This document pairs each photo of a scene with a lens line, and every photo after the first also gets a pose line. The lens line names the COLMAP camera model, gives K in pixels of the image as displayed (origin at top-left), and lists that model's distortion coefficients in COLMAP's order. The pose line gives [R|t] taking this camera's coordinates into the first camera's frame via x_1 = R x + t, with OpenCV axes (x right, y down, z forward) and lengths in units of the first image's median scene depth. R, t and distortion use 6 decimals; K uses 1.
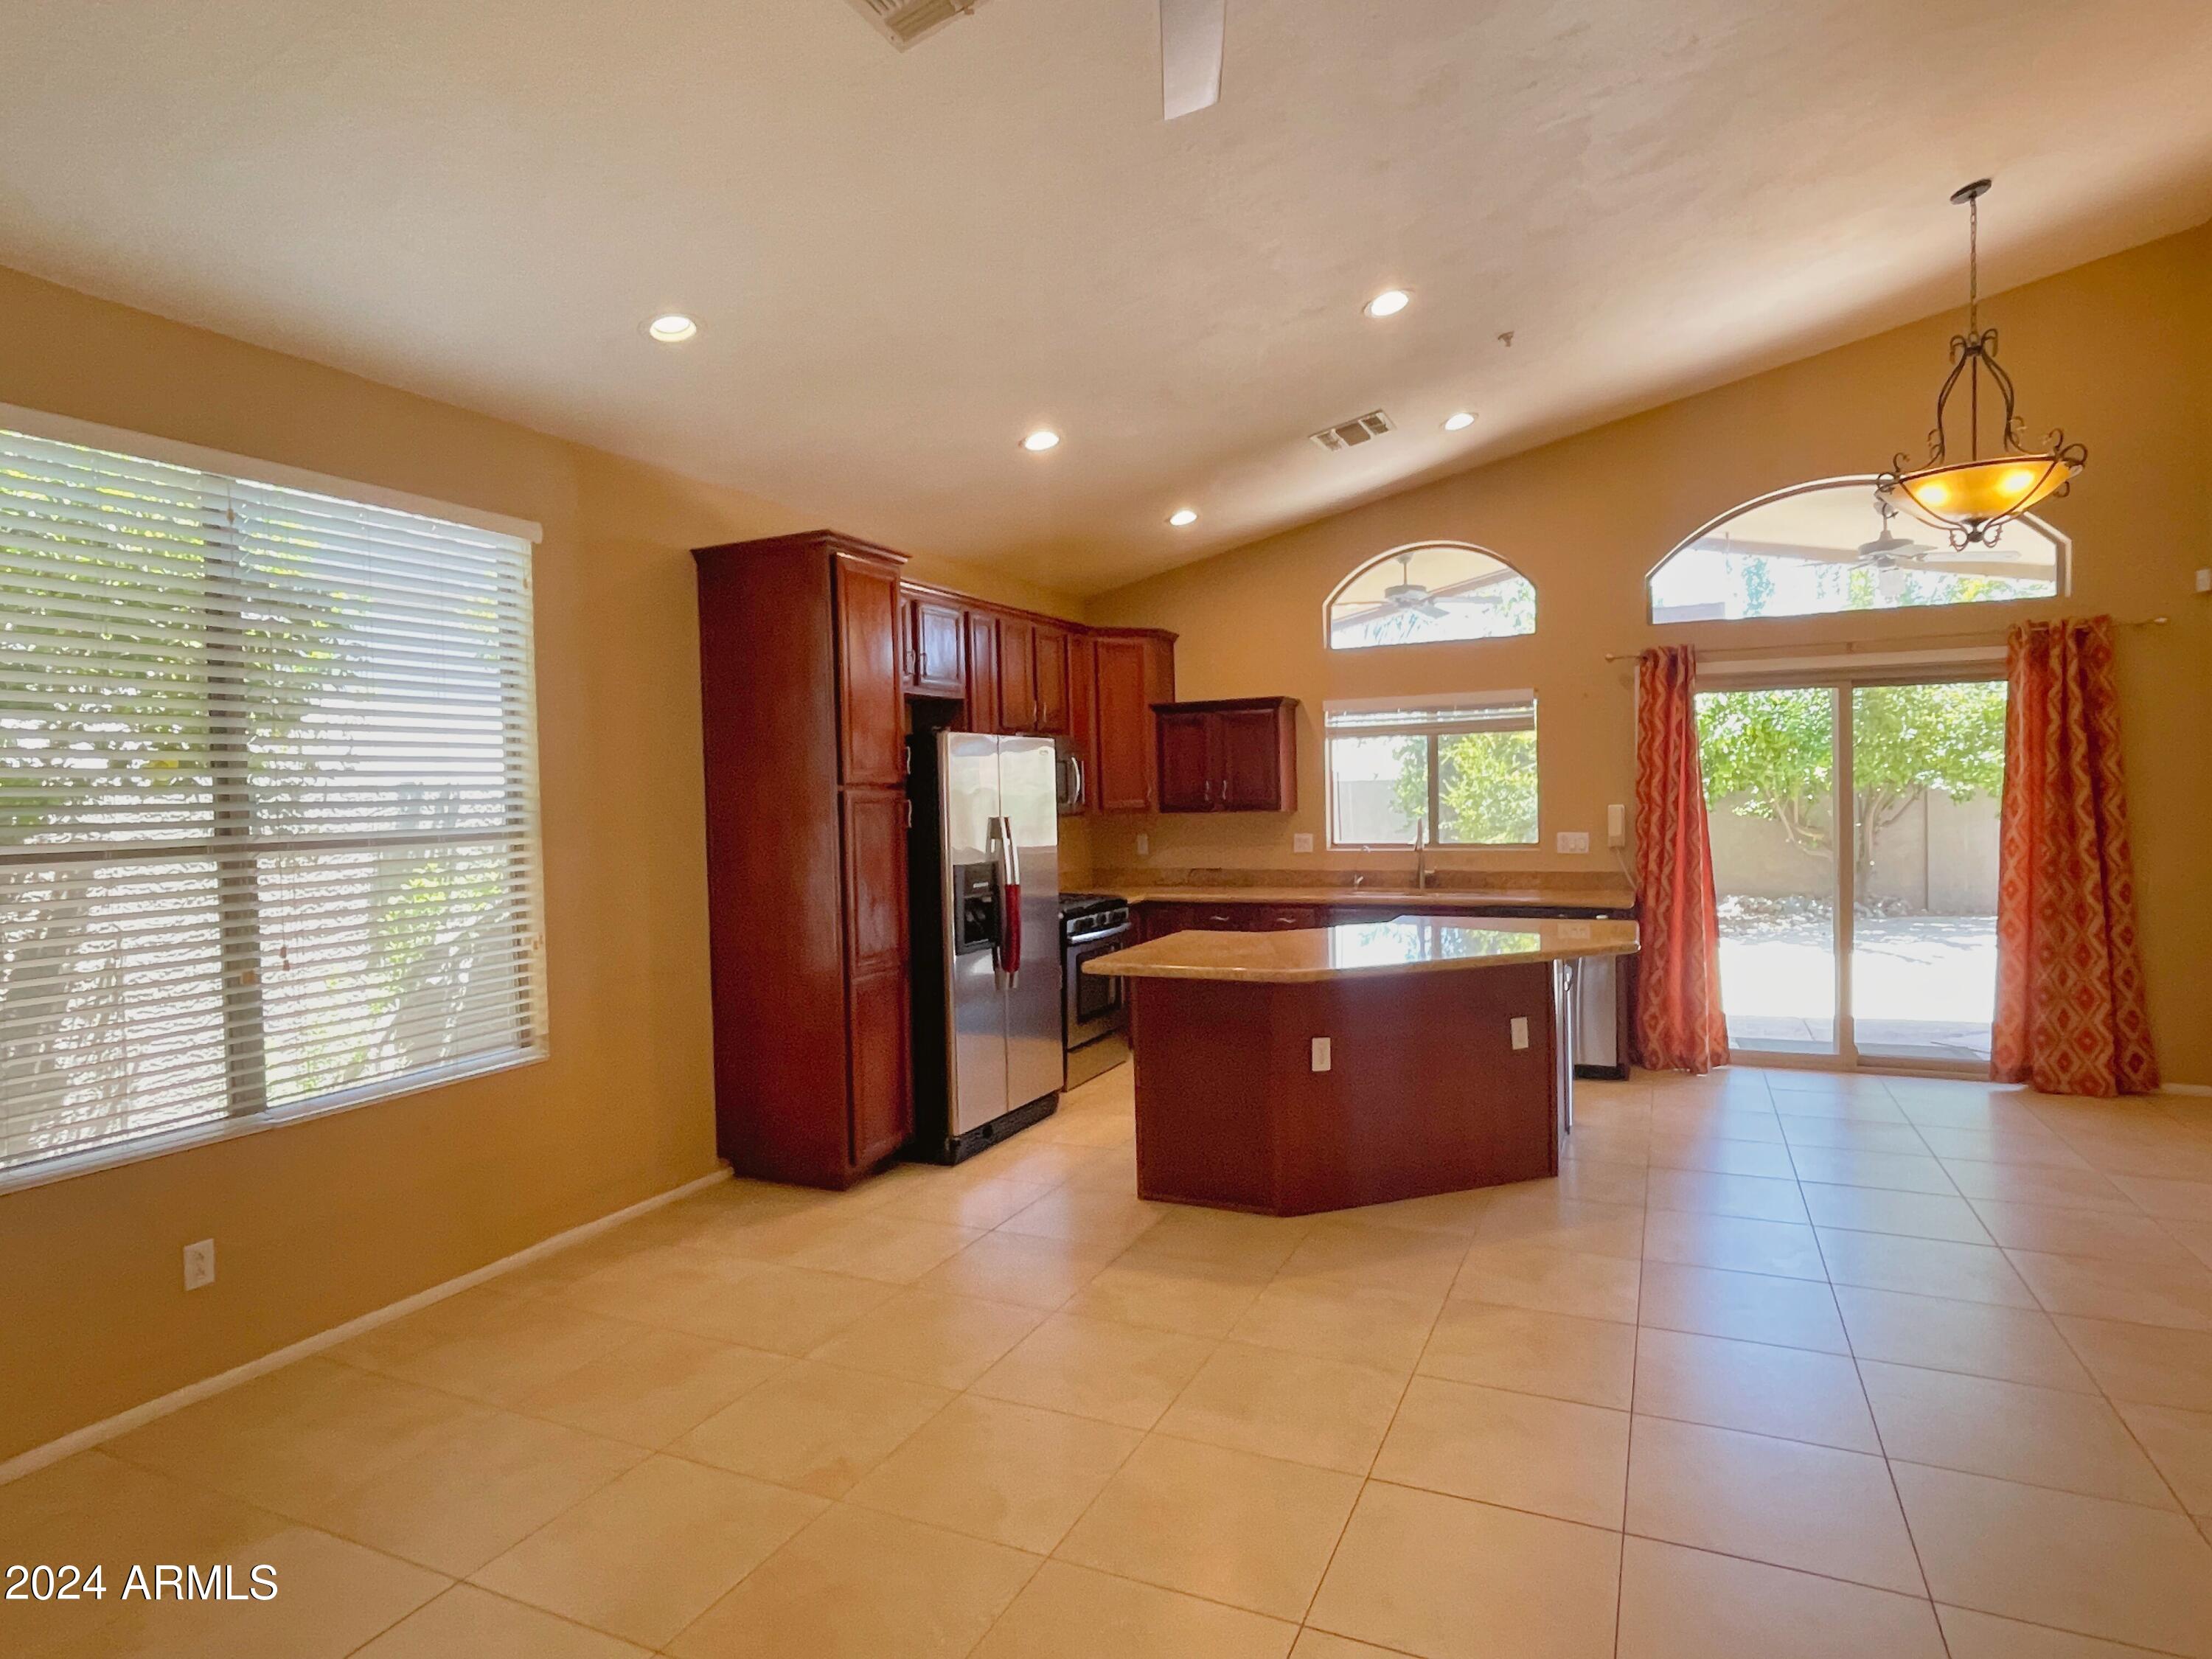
lens RADIAL K [[1220.5, 0, 1106.0], [0, 1220.5, 829.5], [0, 0, 1]] dist [-0.027678, -0.000975]
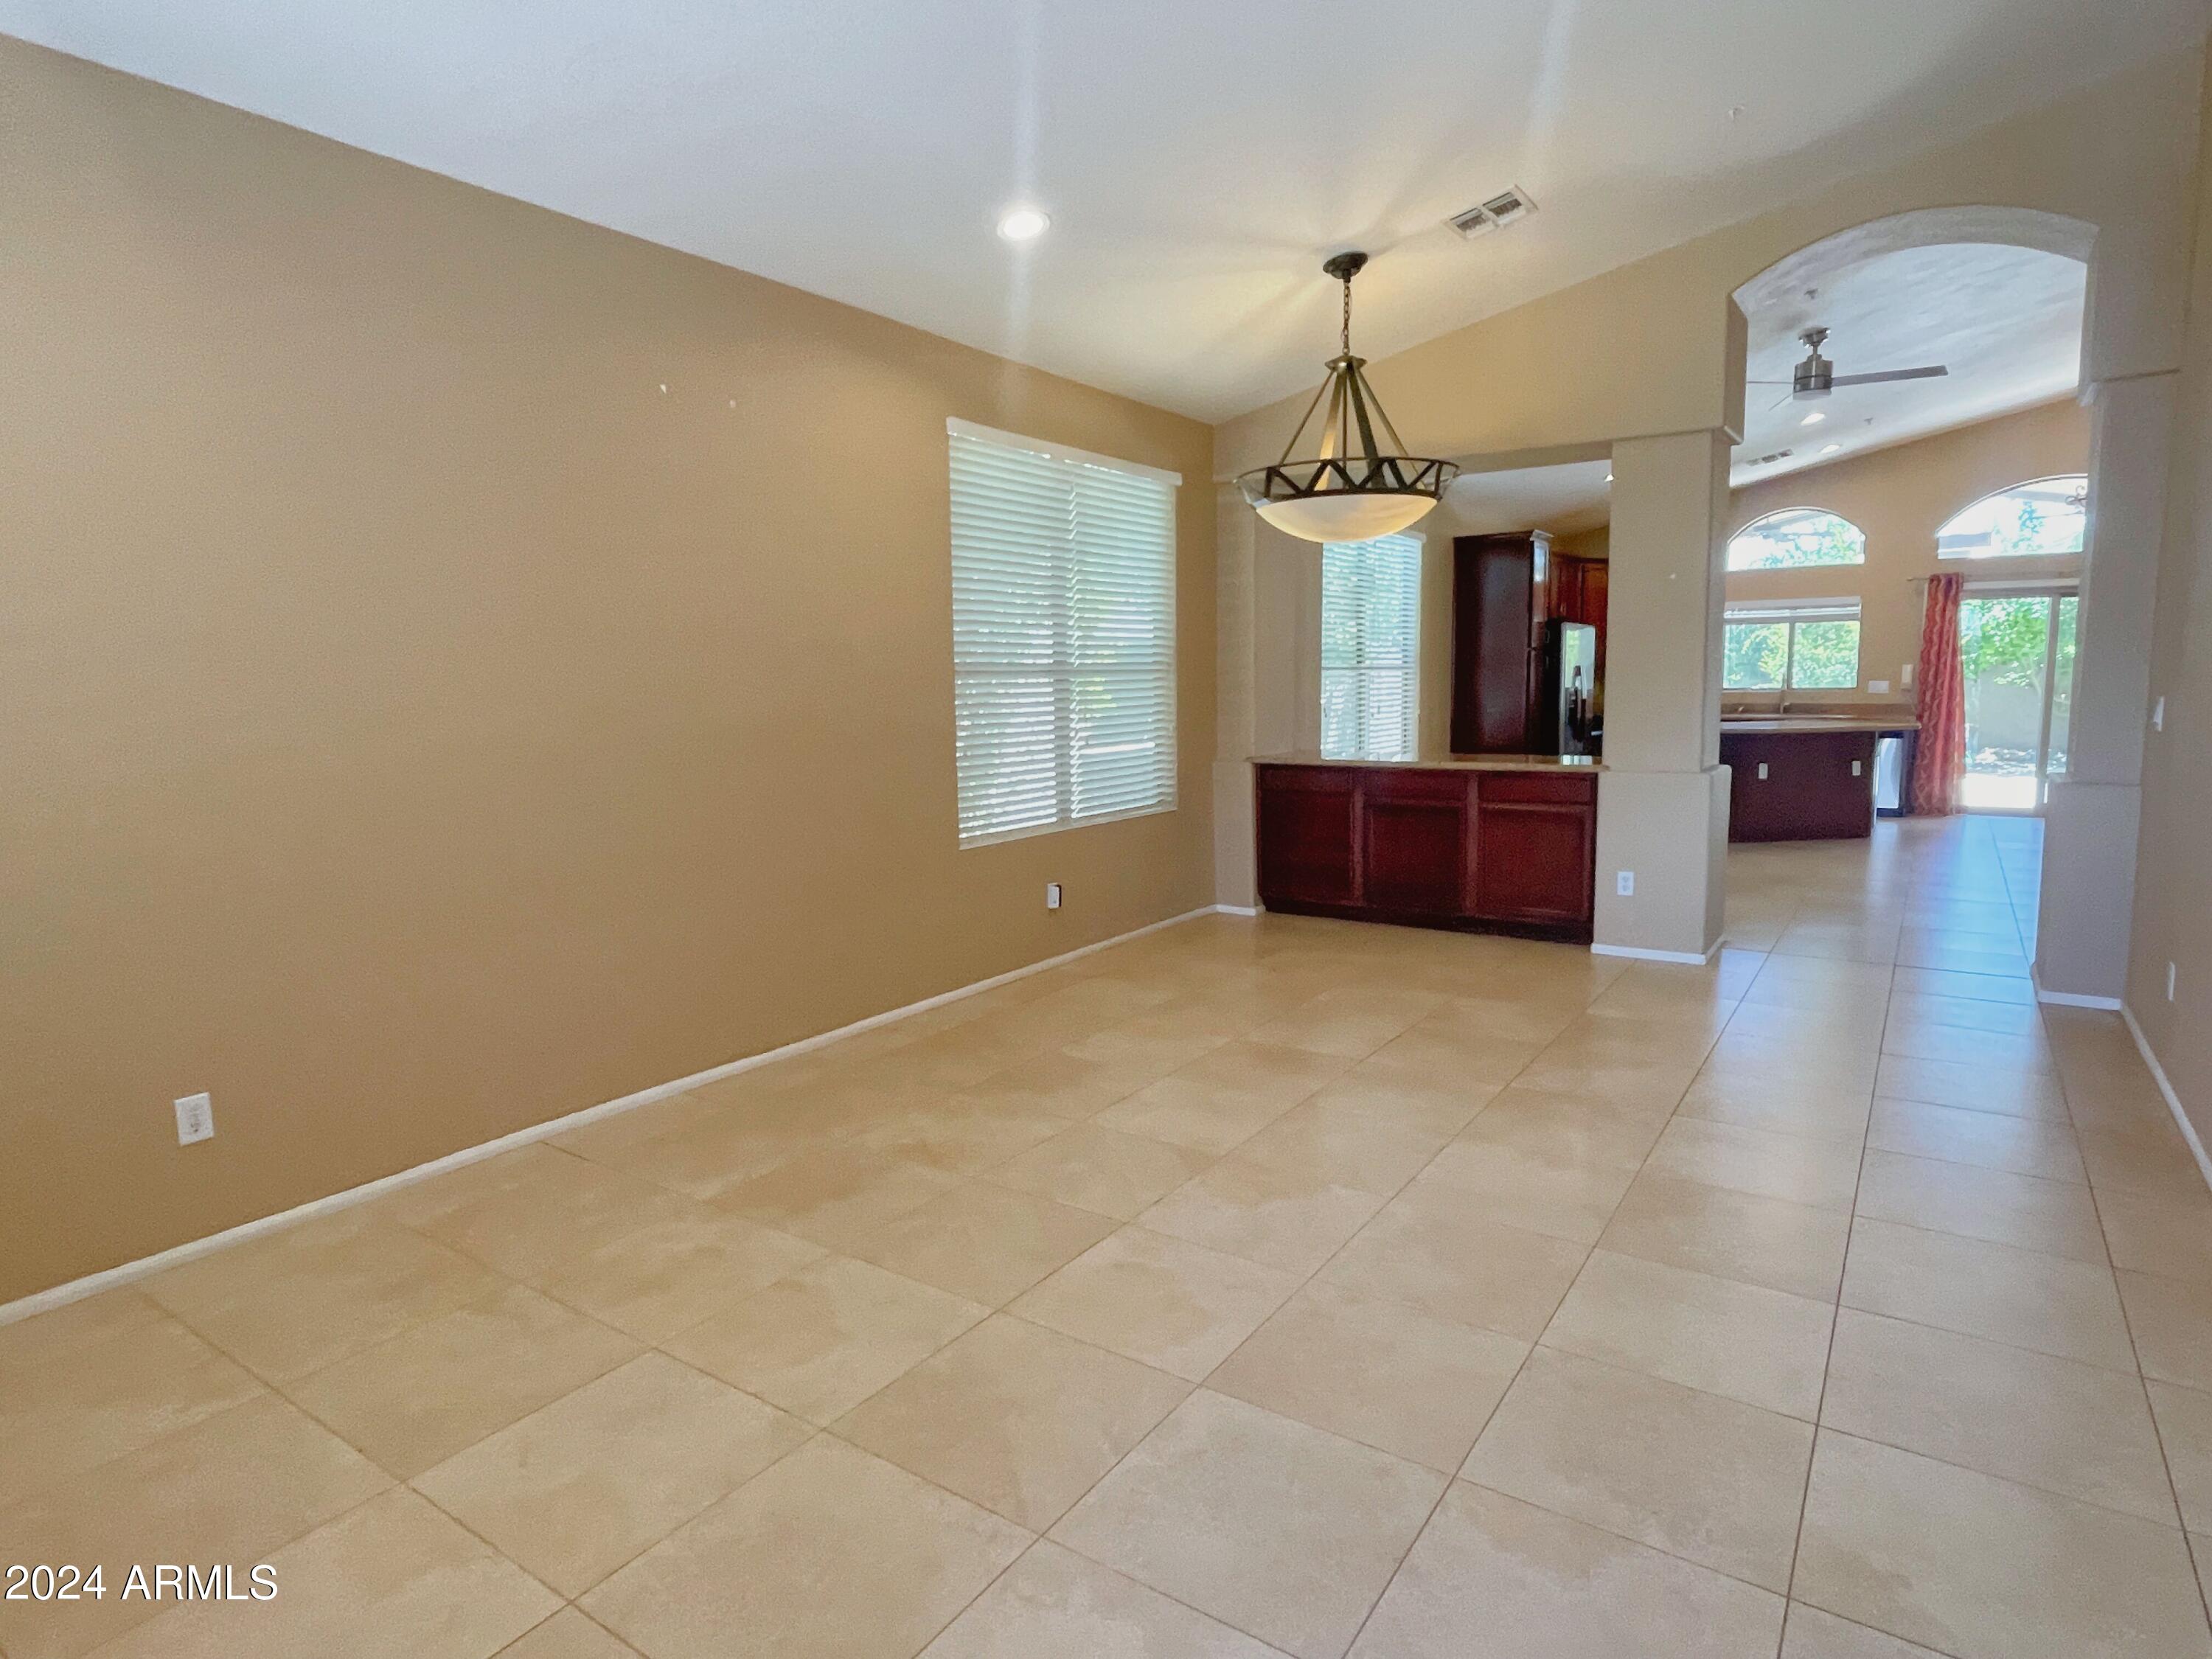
lens RADIAL K [[1220.5, 0, 1106.0], [0, 1220.5, 829.5], [0, 0, 1]] dist [-0.027678, -0.000975]
pose [[0.985755, 0.029172, -0.165638, -0.406118], [-0.012408, 0.994773, 0.101357, 0.051778], [0.167729, -0.097858, 0.980964, -0.880096]]
